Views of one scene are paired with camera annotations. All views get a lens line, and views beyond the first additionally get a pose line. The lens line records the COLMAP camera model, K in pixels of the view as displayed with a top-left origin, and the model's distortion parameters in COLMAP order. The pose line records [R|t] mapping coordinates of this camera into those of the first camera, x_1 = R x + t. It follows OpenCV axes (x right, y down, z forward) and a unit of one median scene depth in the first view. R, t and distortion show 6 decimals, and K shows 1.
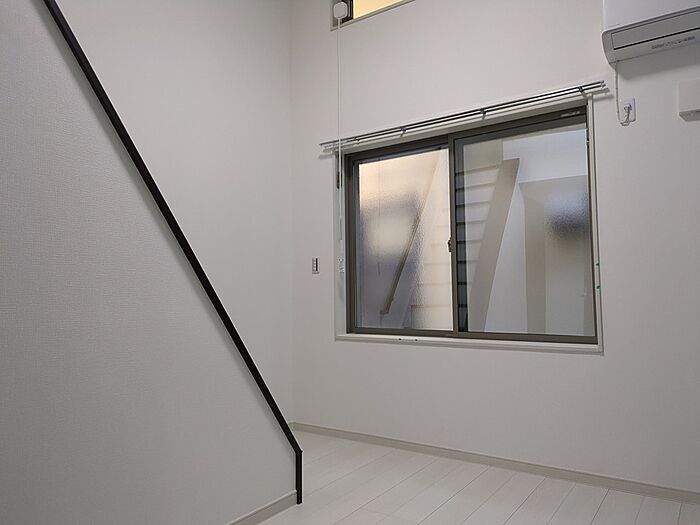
lens RADIAL K [[525.7, 0, 346.8], [0, 525.7, 263.6], [0, 0, 1]] dist [0.035509, -0.007366]
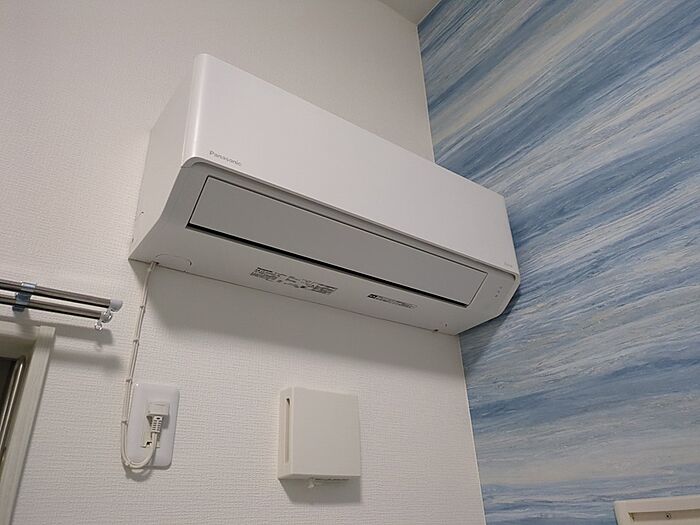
lens RADIAL K [[525.7, 0, 349.0], [0, 525.7, 262.7], [0, 0, 1]] dist [0.035509, -0.007366]
pose [[0.317456, 0.432986, 0.843650, 0.268558], [-0.017397, 0.892179, -0.451346, -0.233843], [-0.948113, 0.128605, 0.290761, 0.786232]]
